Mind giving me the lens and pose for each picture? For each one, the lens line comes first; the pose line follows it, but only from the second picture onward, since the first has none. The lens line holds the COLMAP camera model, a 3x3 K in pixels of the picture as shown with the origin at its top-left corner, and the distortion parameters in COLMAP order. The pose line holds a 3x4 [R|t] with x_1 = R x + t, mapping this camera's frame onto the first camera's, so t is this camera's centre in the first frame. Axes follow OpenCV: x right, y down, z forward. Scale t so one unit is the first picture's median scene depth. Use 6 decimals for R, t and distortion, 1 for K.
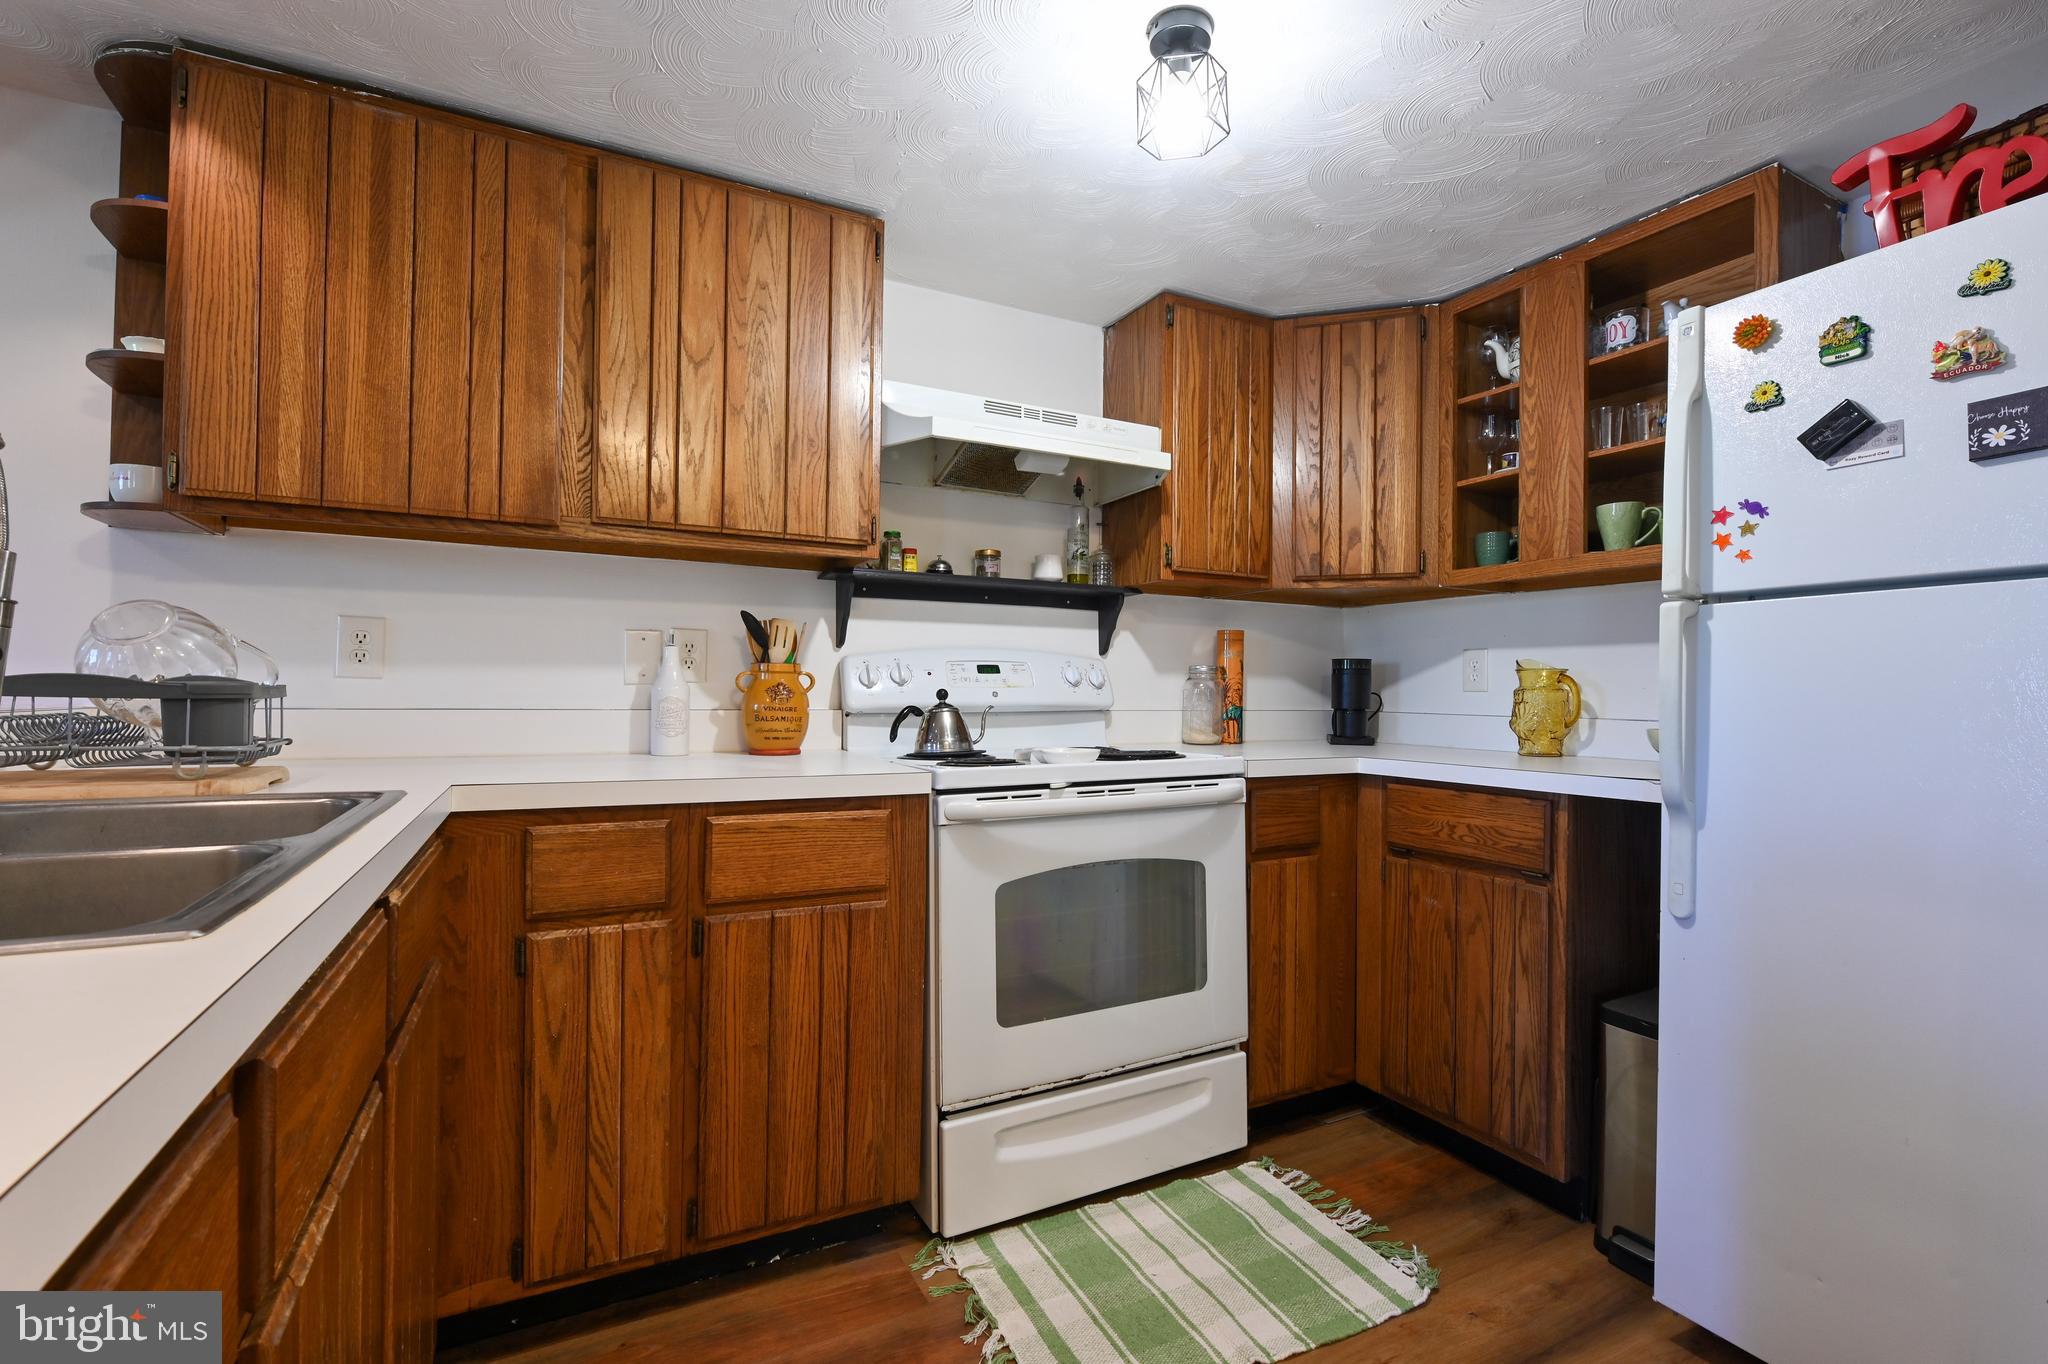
lens RADIAL K [[903.6, 0, 1023.6], [0, 903.6, 682.0], [0, 0, 1]] dist [-0.009794, -0.000345]
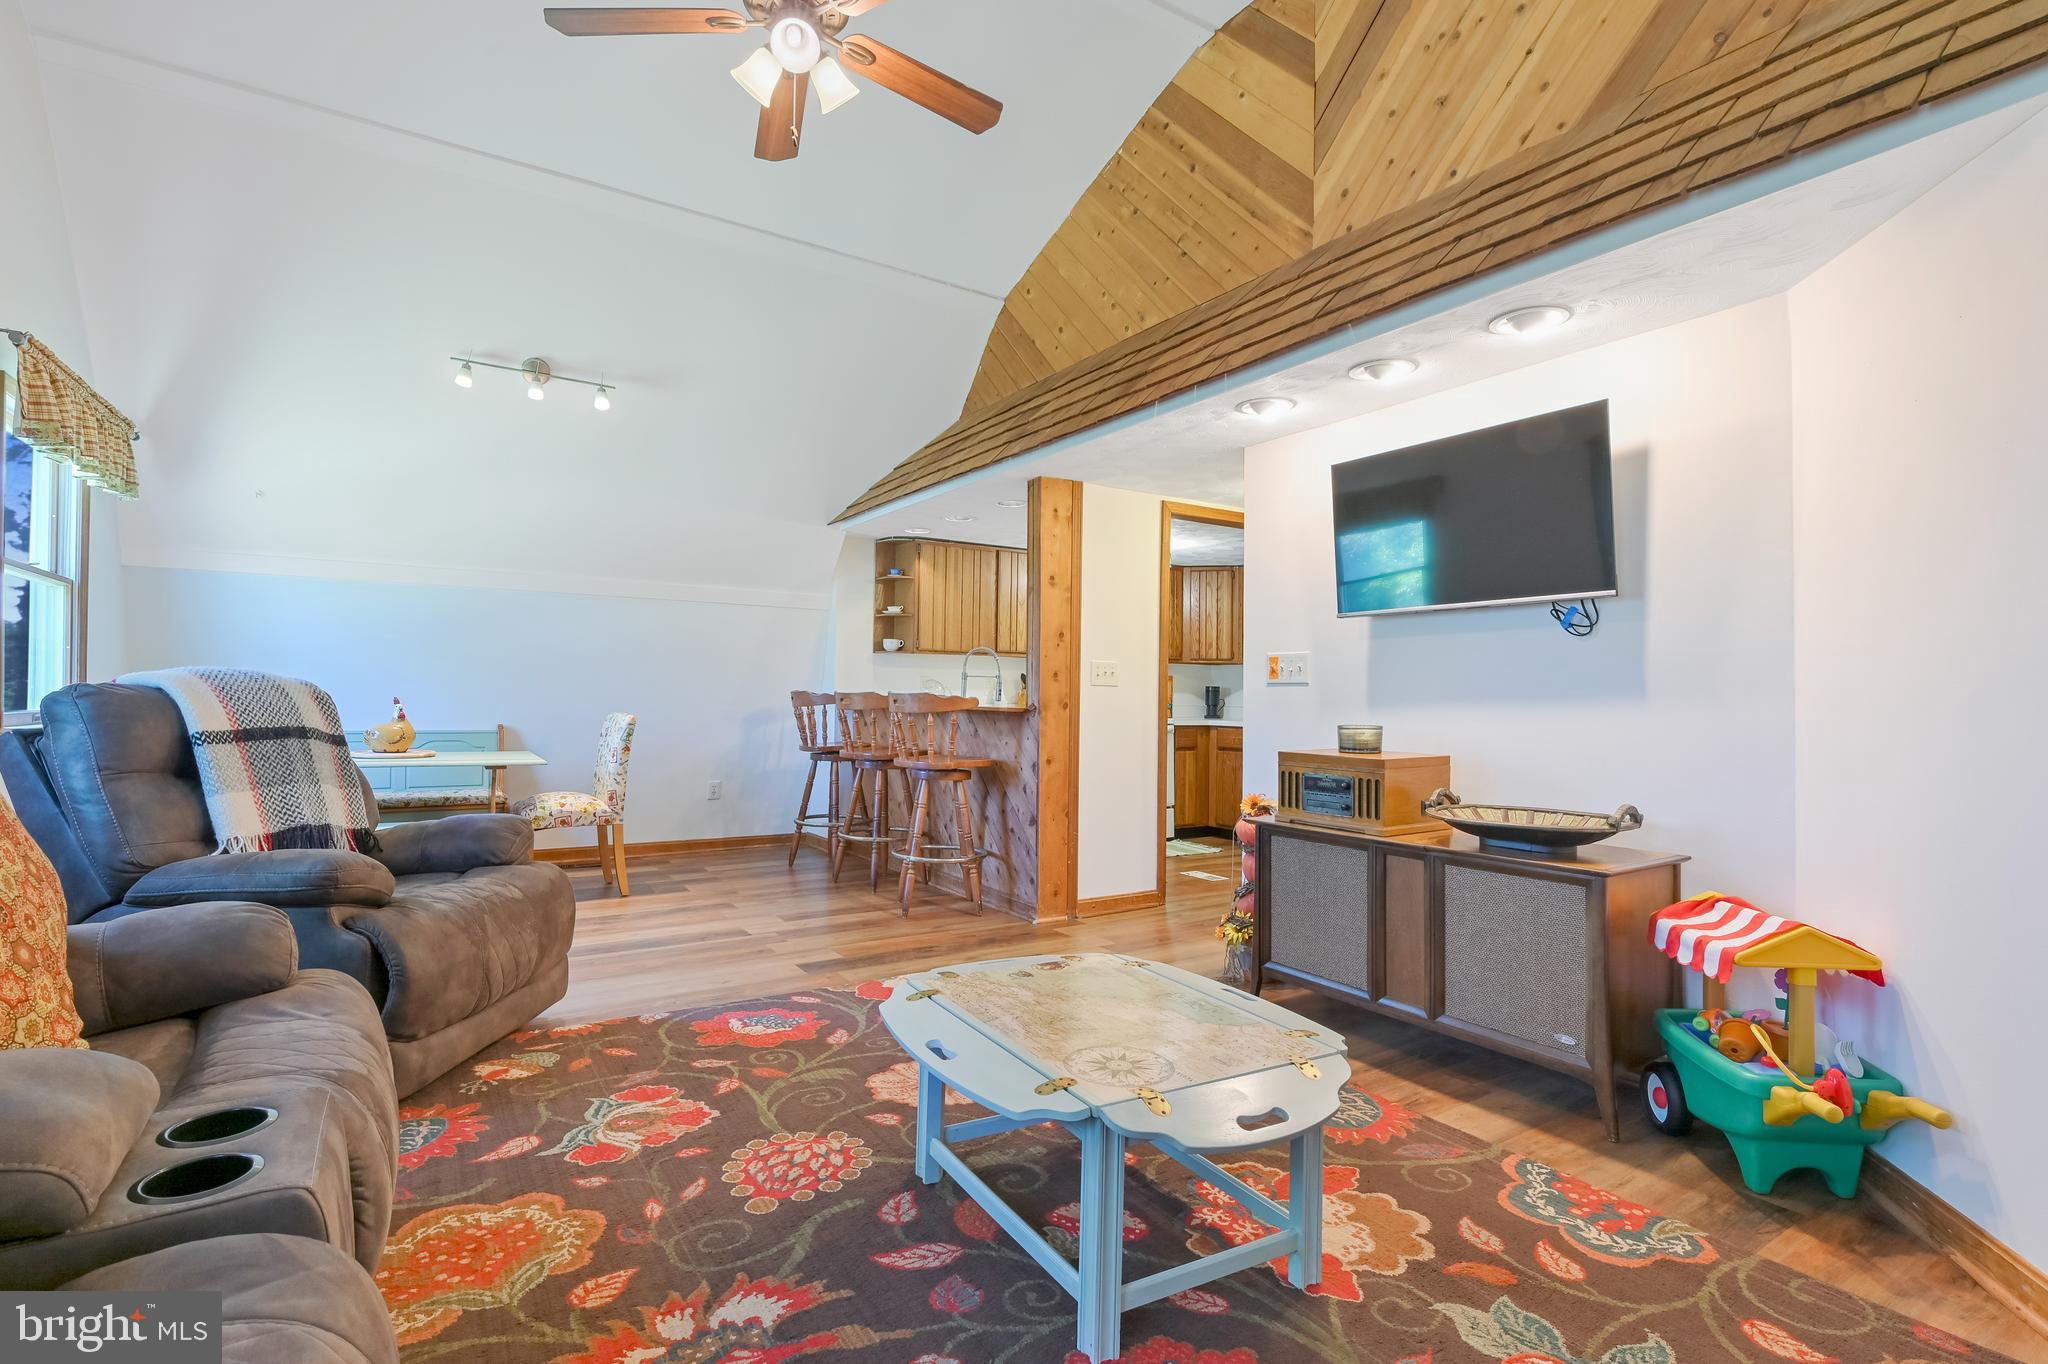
lens RADIAL K [[973.8, 0, 1023.3], [0, 973.8, 692.0], [0, 0, 1]] dist [-0.003994, -0.001031]
pose [[0.995901, 0.003982, 0.090359, -0.650280], [-0.004770, 0.999952, 0.008508, -0.043098], [-0.090321, -0.008904, 0.995873, -2.598388]]
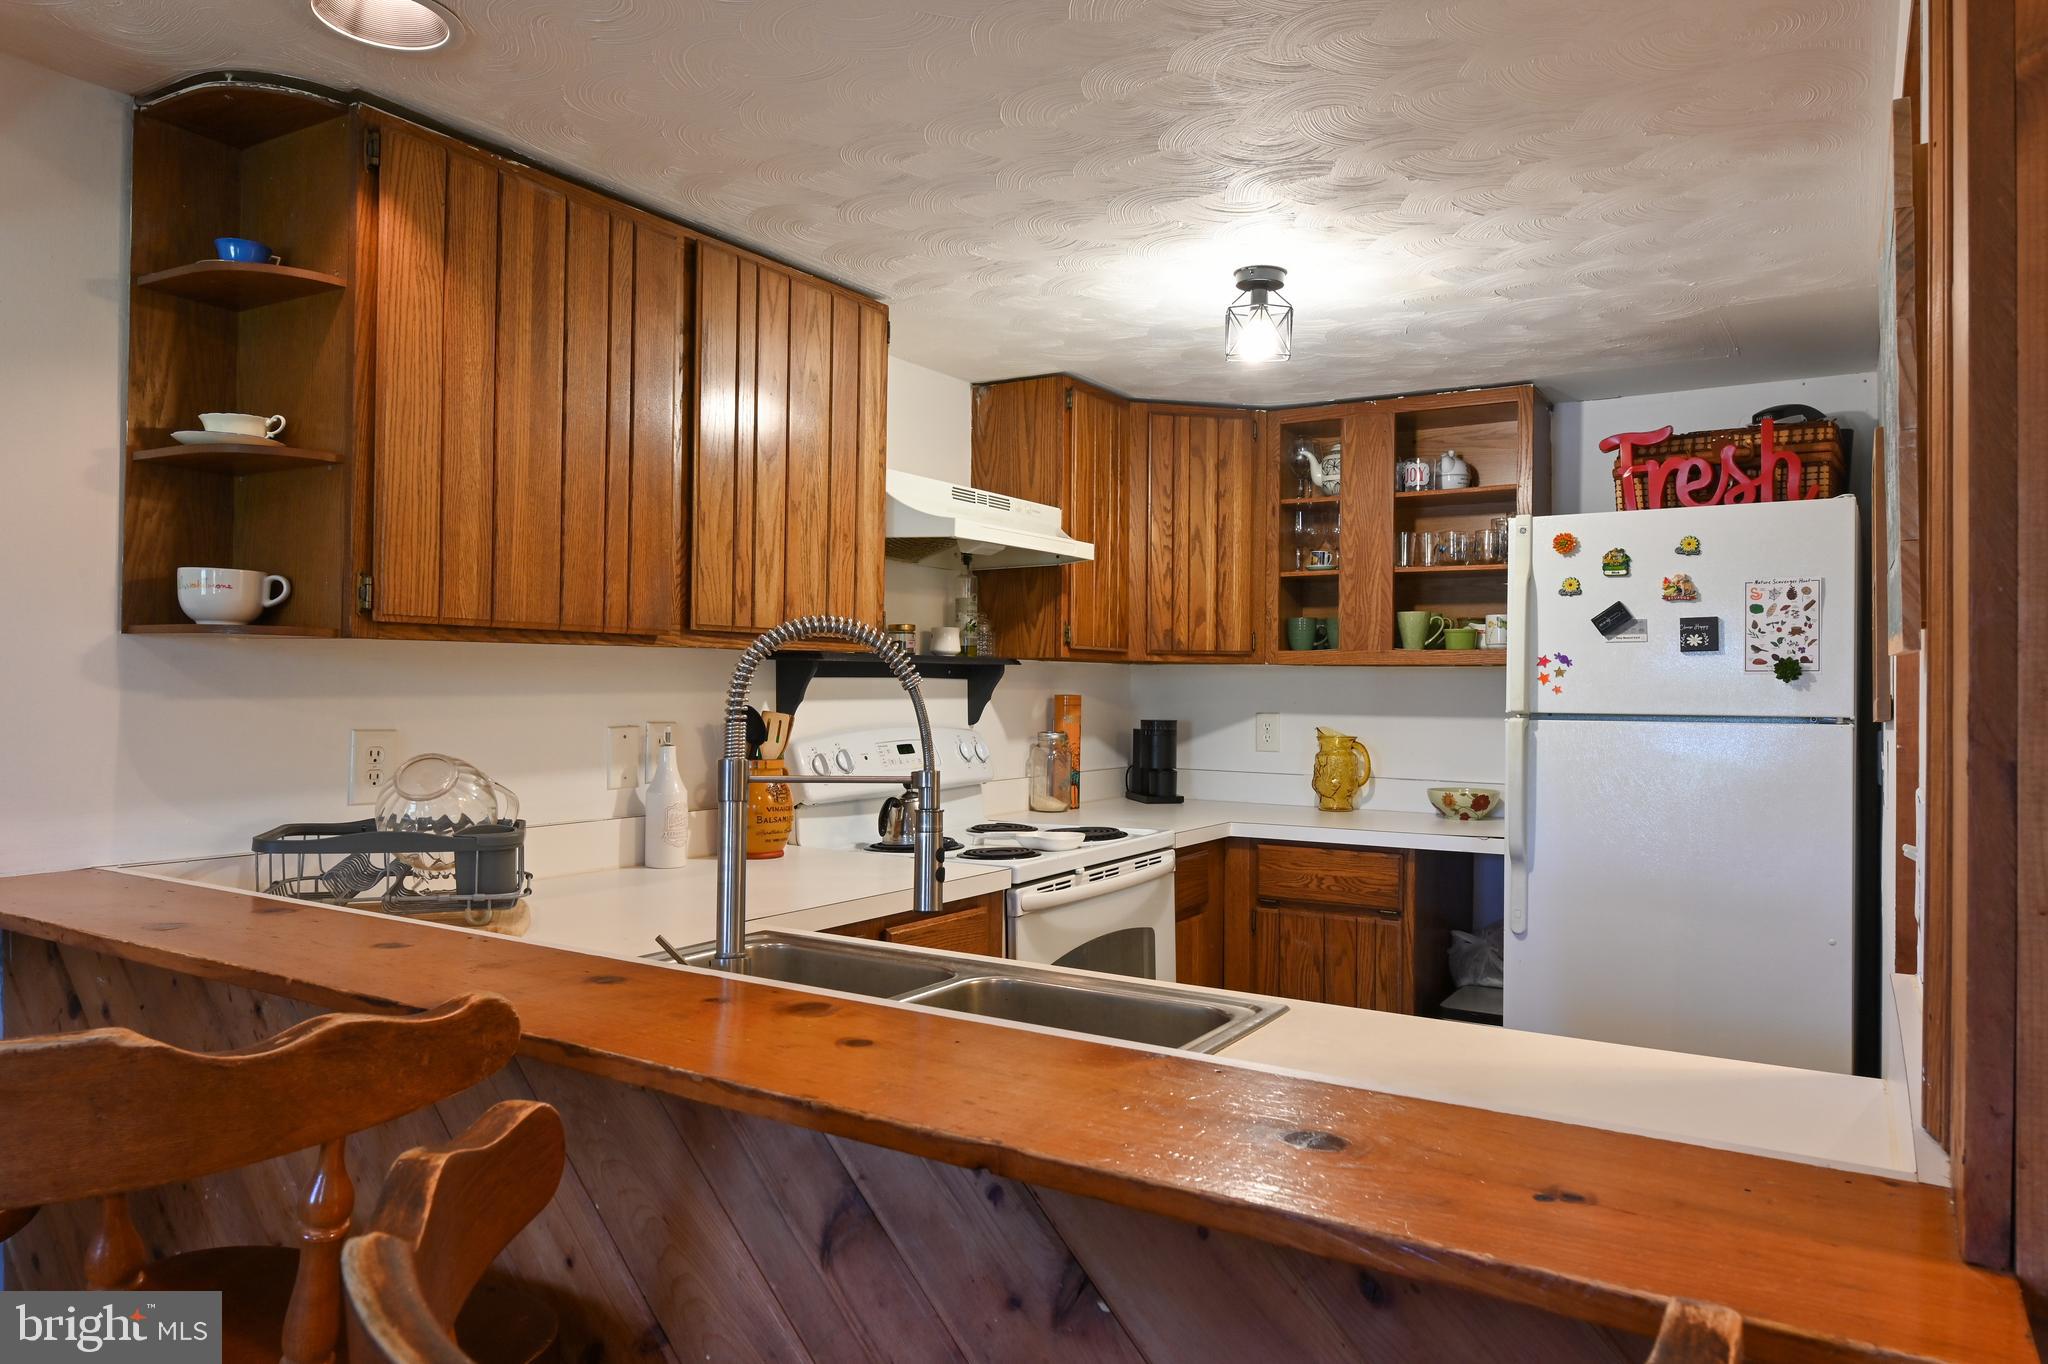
lens RADIAL K [[1327.1, 0, 1014.8], [0, 1327.1, 681.2], [0, 0, 1]] dist [-0.004794, 0.000847]
pose [[0.862664, -0.002010, 0.505774, -0.791063], [-0.005206, 0.999904, 0.012853, -0.127492], [-0.505751, -0.013721, 0.862570, -0.329111]]
